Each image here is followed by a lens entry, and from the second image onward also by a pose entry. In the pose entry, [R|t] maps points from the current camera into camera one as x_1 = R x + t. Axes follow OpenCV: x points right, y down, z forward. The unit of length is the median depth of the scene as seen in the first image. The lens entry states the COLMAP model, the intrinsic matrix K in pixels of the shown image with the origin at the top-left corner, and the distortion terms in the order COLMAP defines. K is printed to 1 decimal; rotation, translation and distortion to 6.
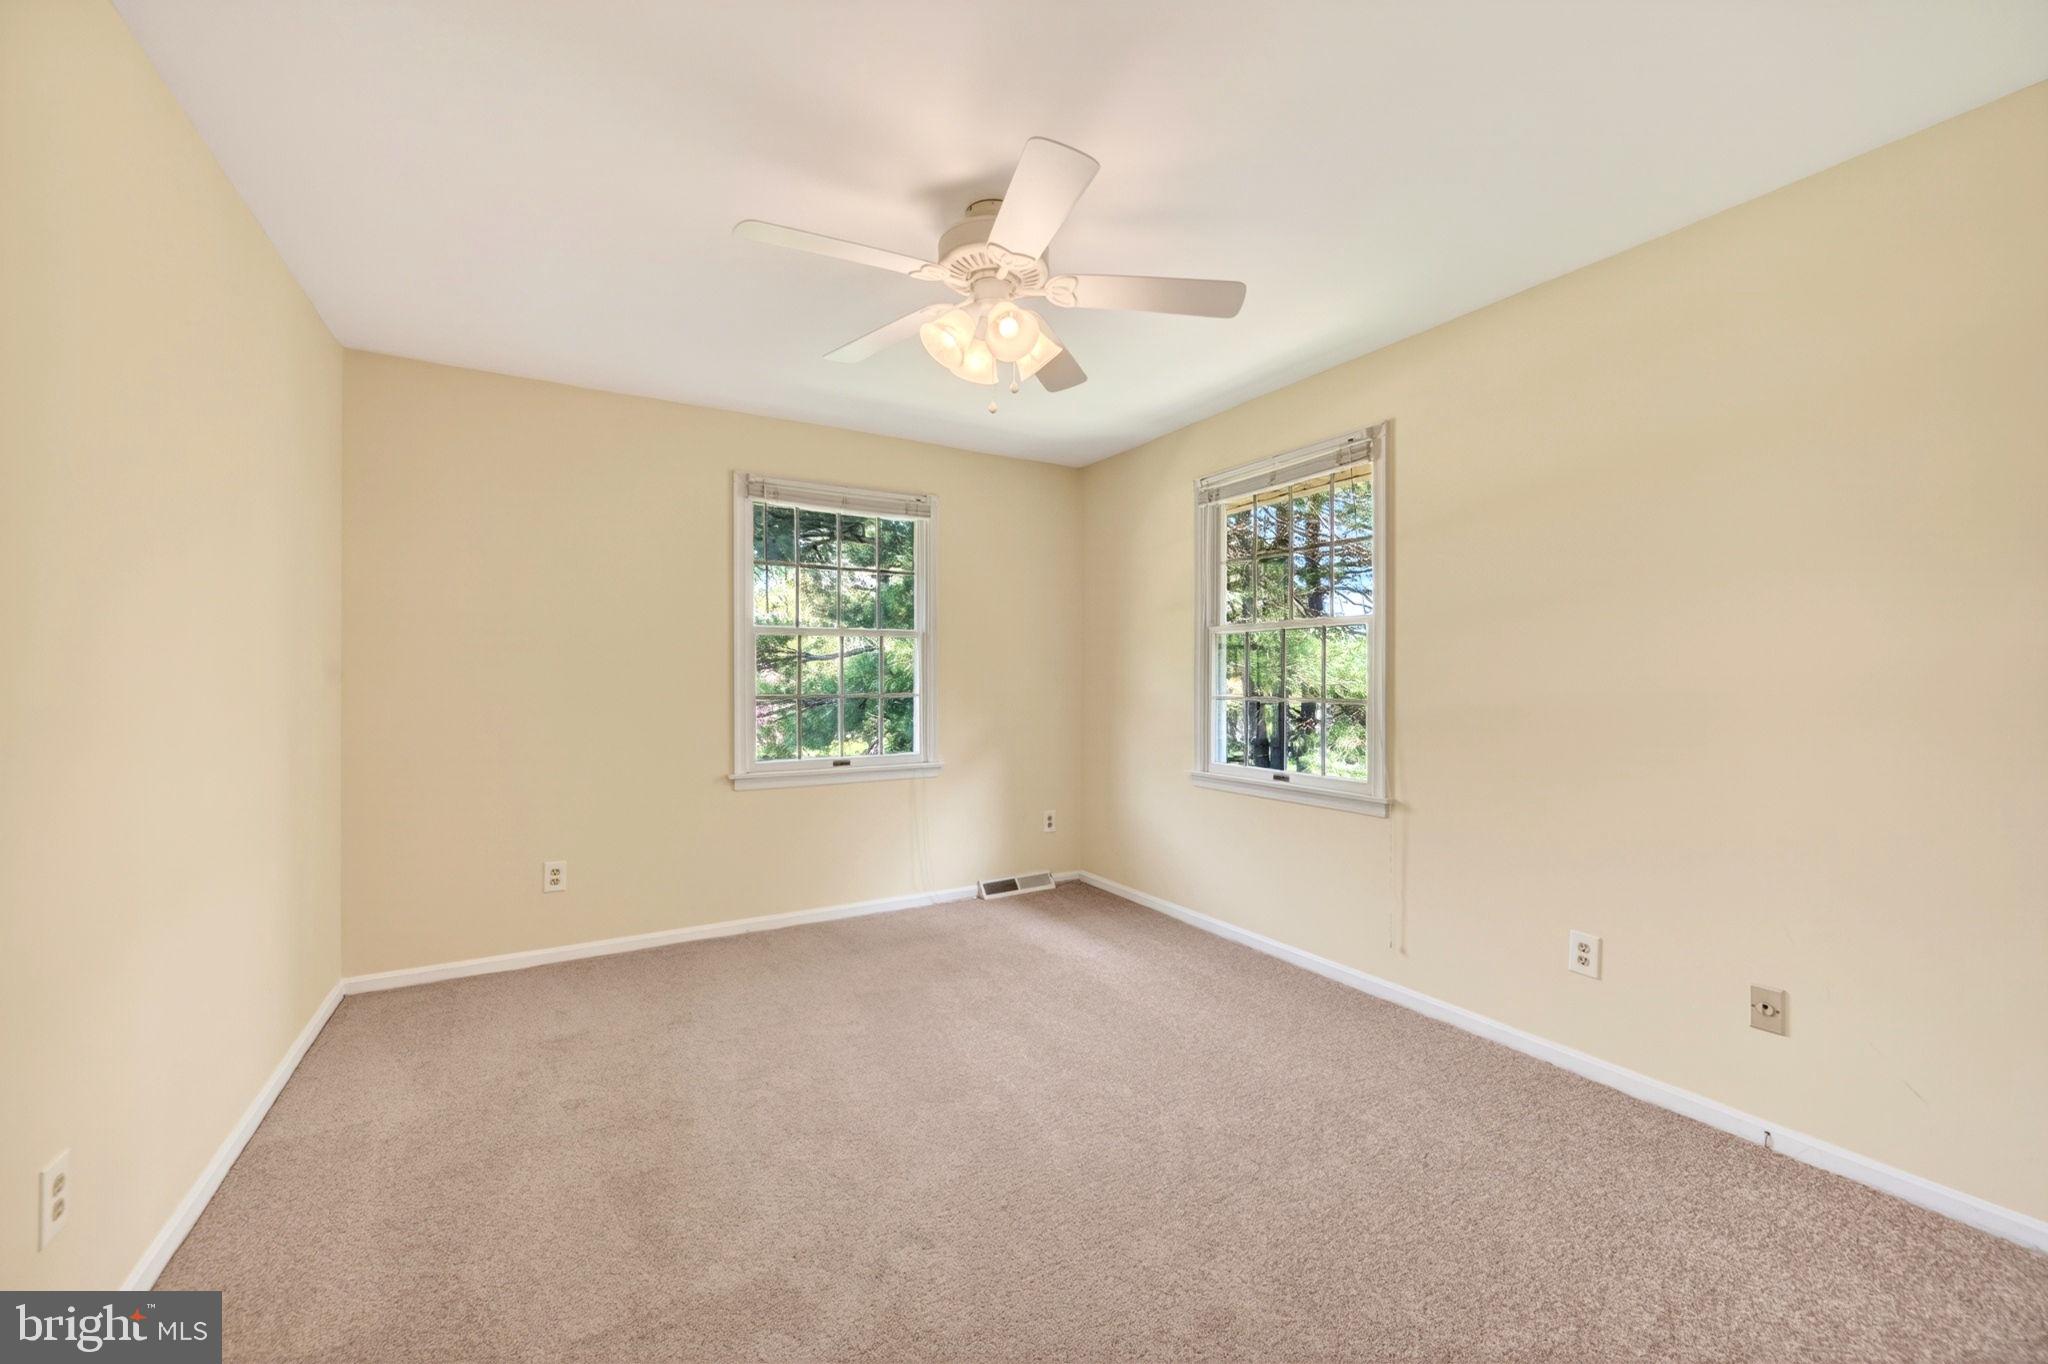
lens RADIAL K [[794.5, 0, 1024.4], [0, 794.5, 678.9], [0, 0, 1]] dist [0.000867, 0.000048]
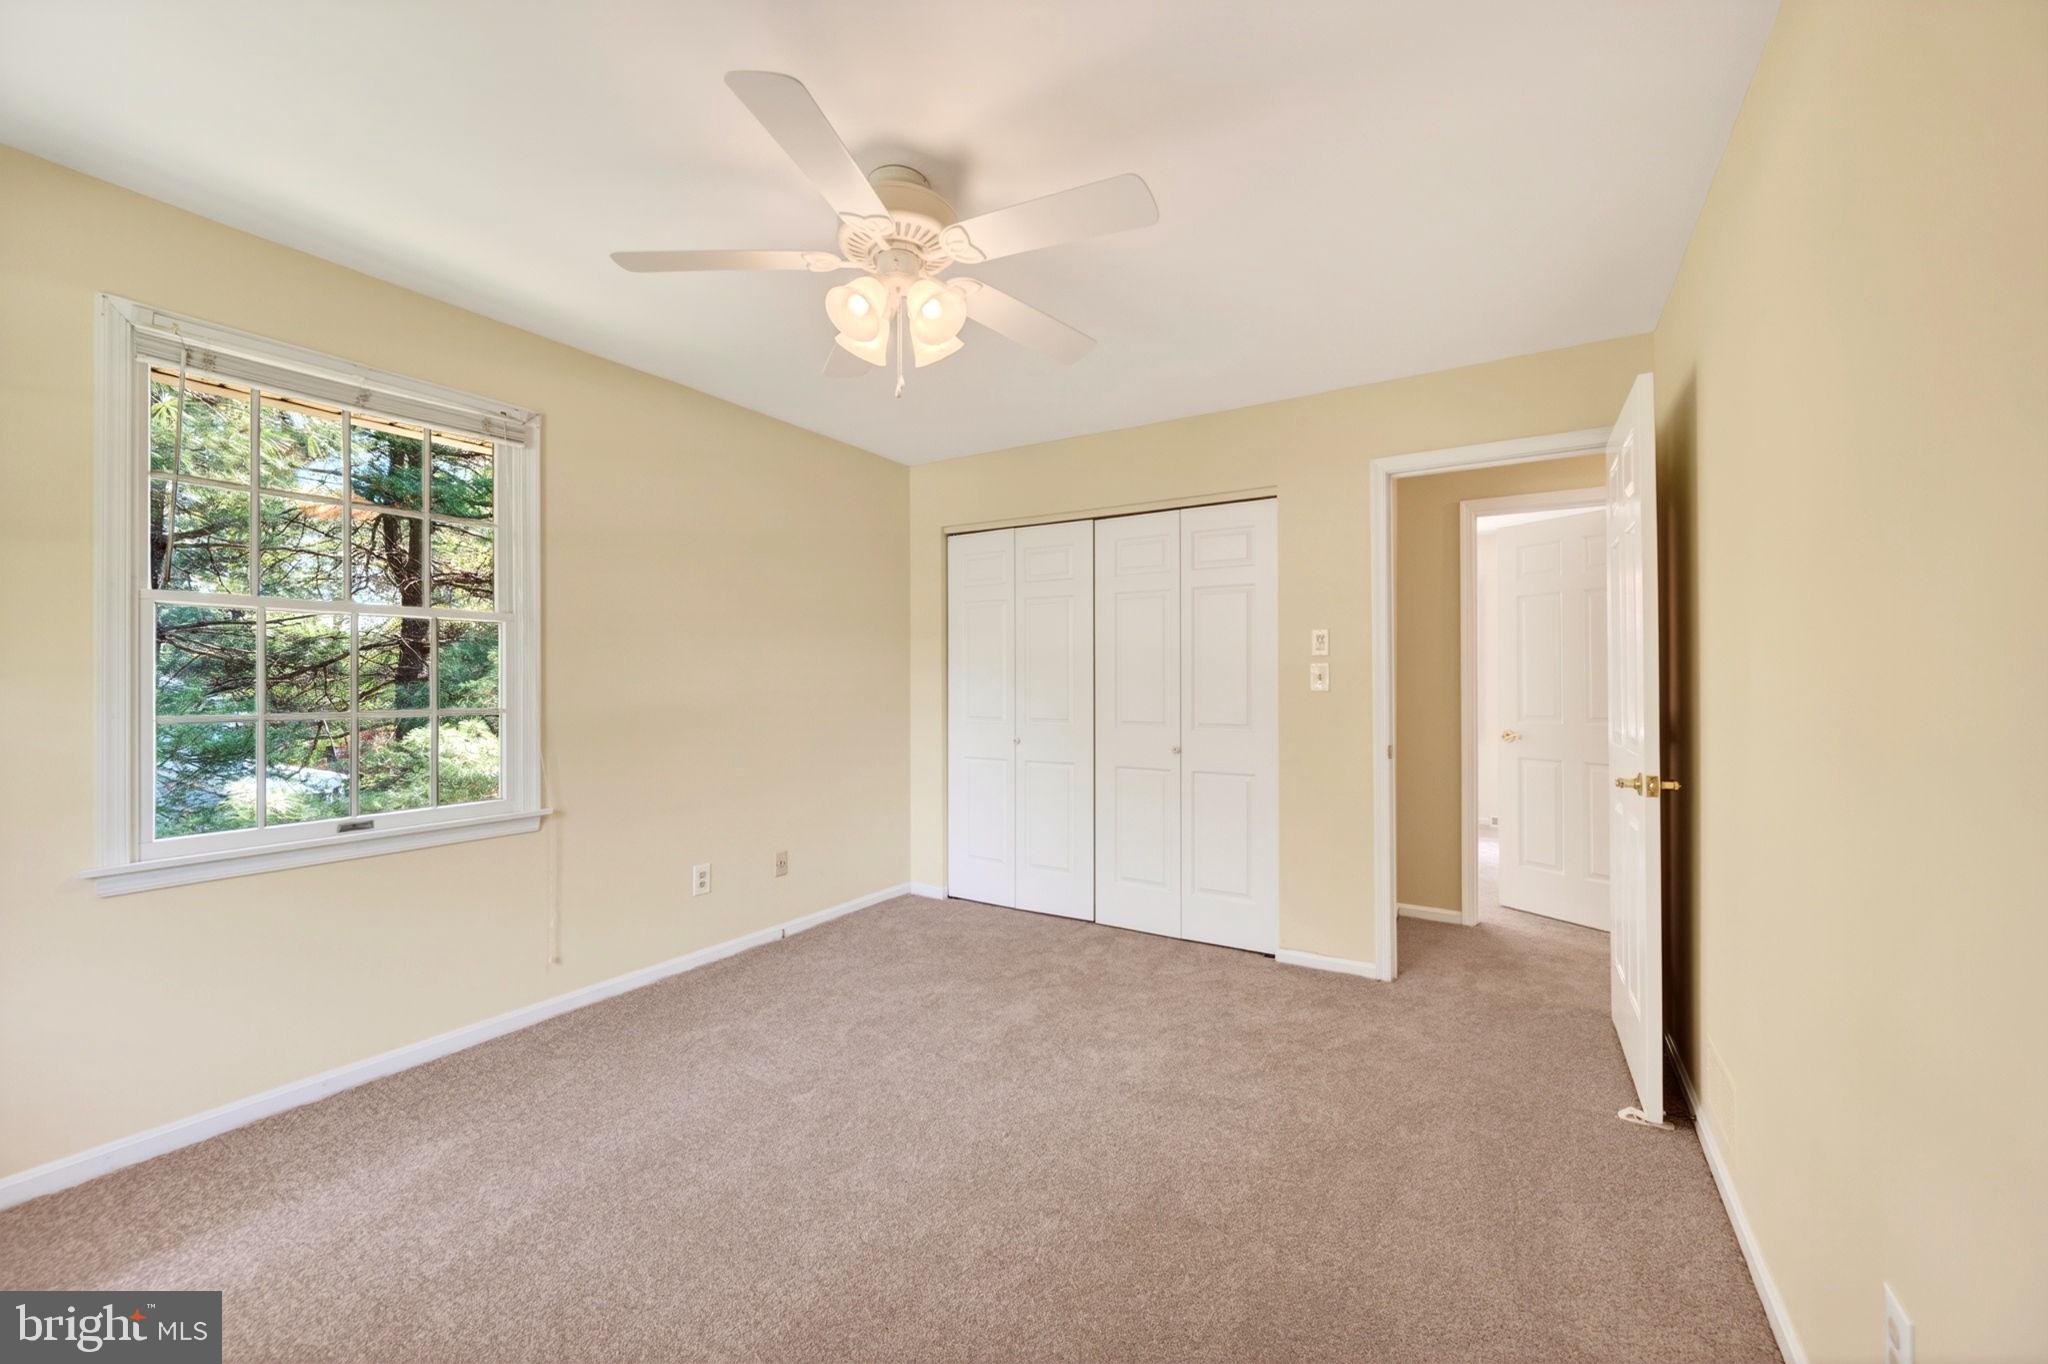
lens RADIAL K [[794.5, 0, 1024.4], [0, 794.5, 678.9], [0, 0, 1]] dist [0.000867, 0.000048]
pose [[-0.454997, 0.001843, 0.890491, -0.667608], [-0.002698, 0.999990, -0.003448, -0.005638], [-0.890489, -0.003971, -0.454987, 0.931223]]
